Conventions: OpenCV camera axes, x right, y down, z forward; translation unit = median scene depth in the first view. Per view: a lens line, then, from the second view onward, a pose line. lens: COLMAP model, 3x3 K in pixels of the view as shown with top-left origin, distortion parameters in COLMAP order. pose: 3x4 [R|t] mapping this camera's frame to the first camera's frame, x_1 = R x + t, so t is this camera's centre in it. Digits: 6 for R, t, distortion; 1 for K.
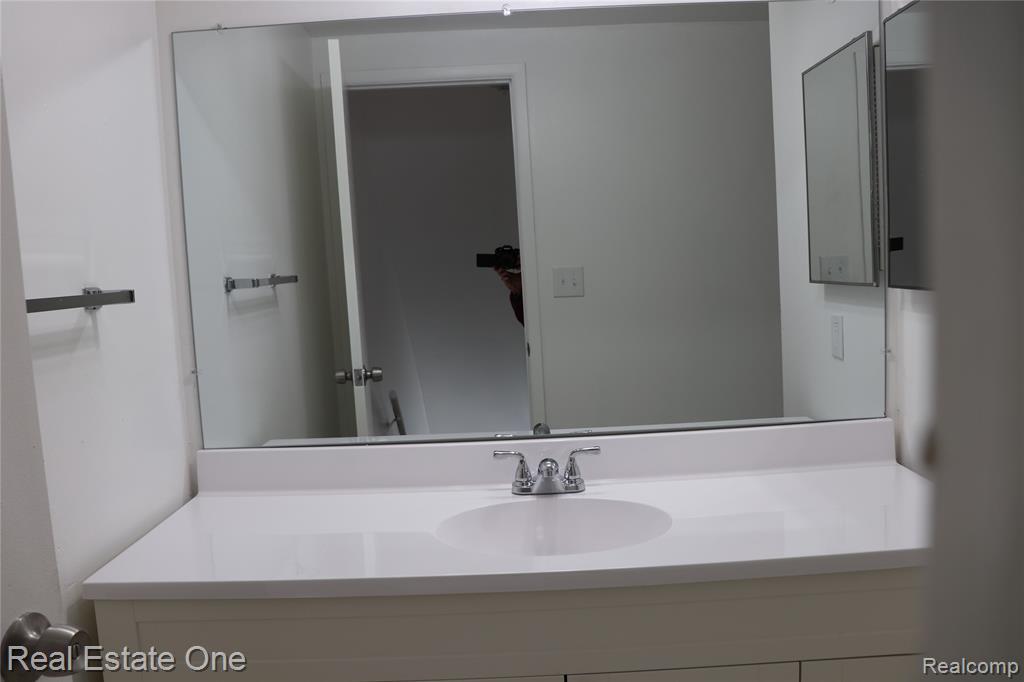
lens RADIAL K [[841.6, 0, 501.1], [0, 841.6, 346.4], [0, 0, 1]] dist [-0.175204, 0.159469]
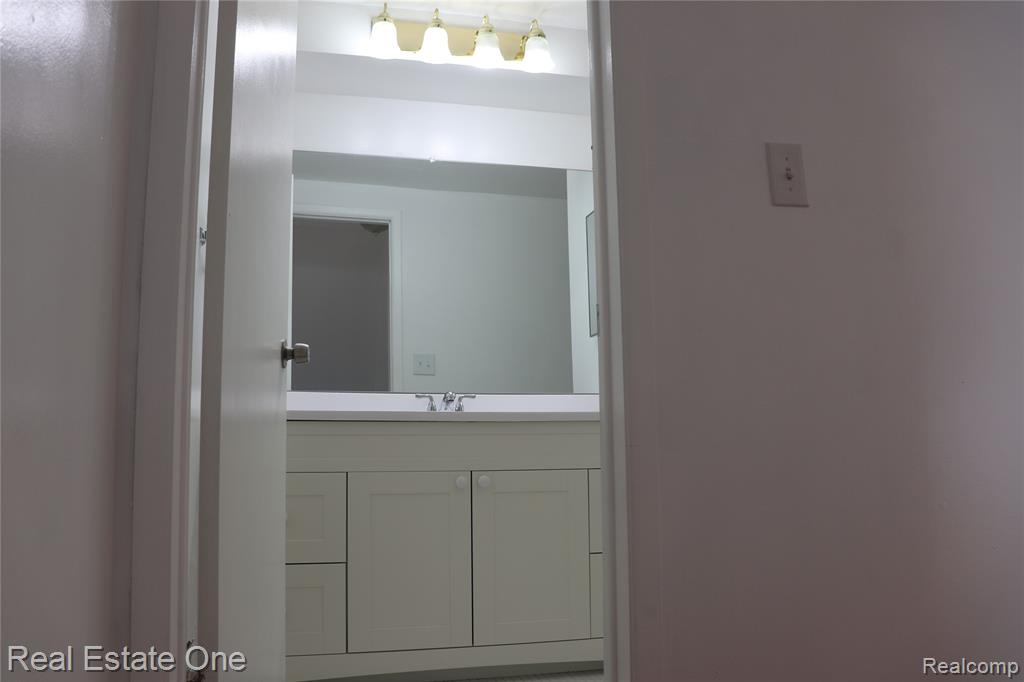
lens RADIAL K [[841.6, 0, 501.1], [0, 841.6, 346.4], [0, 0, 1]] dist [-0.175204, 0.159469]
pose [[0.969714, 0.066363, 0.235055, -0.126251], [-0.012162, 0.974305, -0.224902, 0.207917], [-0.243941, 0.215232, 0.945605, -0.357078]]
